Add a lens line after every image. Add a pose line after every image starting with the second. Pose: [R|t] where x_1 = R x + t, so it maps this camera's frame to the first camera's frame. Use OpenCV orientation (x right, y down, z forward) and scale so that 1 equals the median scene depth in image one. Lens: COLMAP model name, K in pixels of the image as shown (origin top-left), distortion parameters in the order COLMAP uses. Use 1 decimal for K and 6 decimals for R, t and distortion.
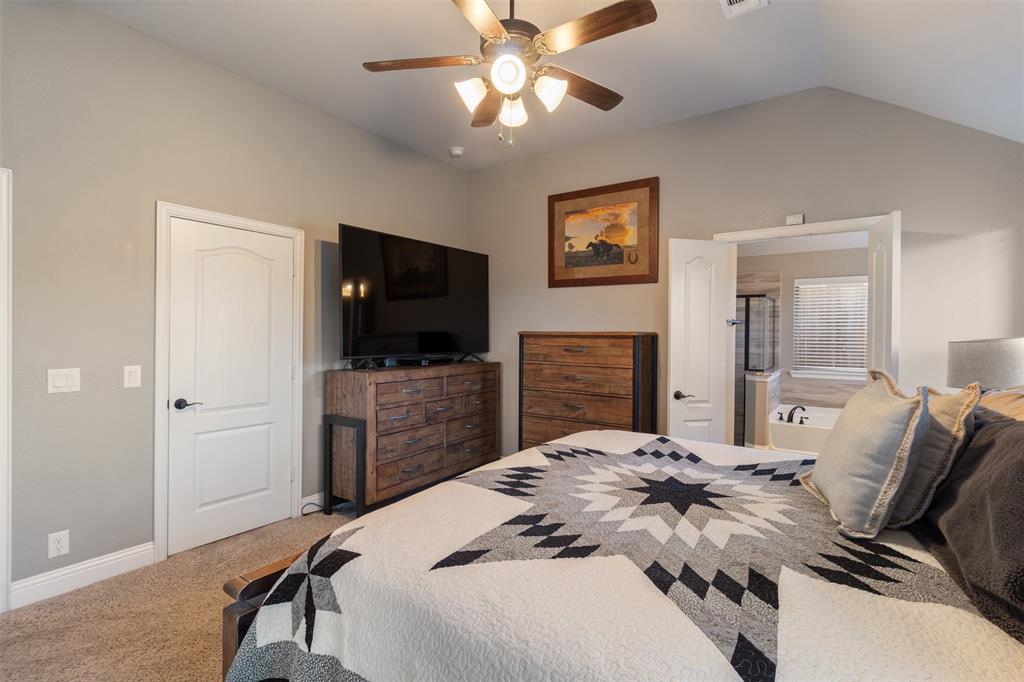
lens RADIAL K [[474.9, 0, 518.1], [0, 474.9, 333.3], [0, 0, 1]] dist [0.002913, 0.000410]
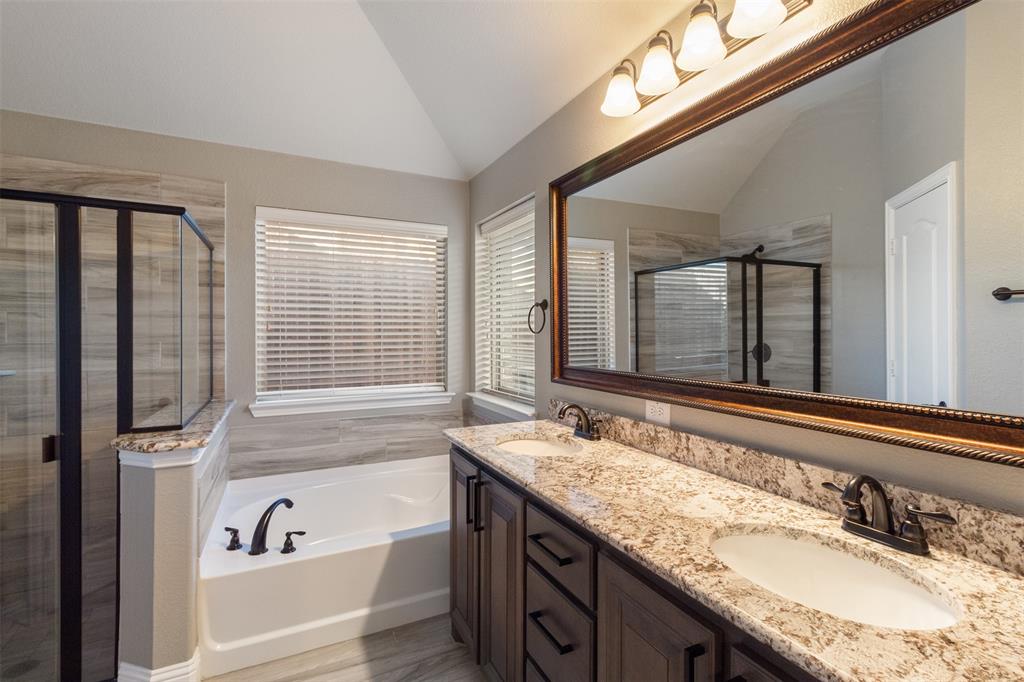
lens RADIAL K [[474.9, 0, 518.1], [0, 474.9, 333.3], [0, 0, 1]] dist [0.002913, 0.000410]
pose [[0.483254, -0.014680, 0.875357, 0.429061], [0.007011, 0.999892, 0.012897, 0.008647], [-0.875452, -0.000095, 0.483305, 0.797063]]
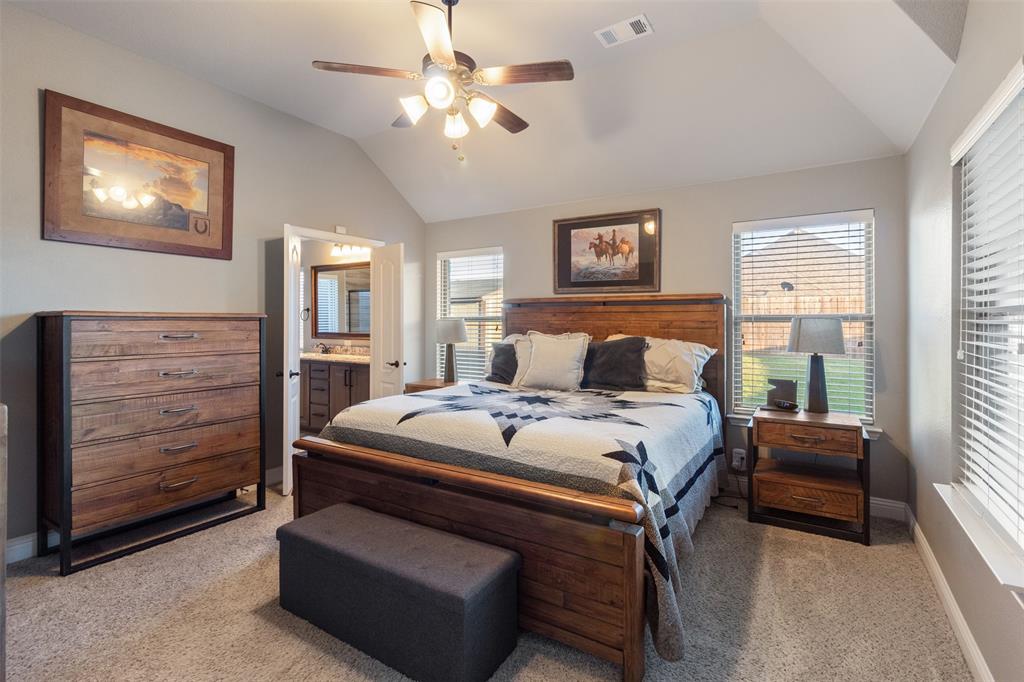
lens RADIAL K [[482.1, 0, 517.9], [0, 482.1, 322.2], [0, 0, 1]] dist [-0.002080, 0.000151]
pose [[-0.040900, -0.011735, 0.999094, -0.616440], [-0.005796, 0.999917, 0.011507, -0.000151], [-0.999146, -0.005320, -0.040965, 0.440501]]
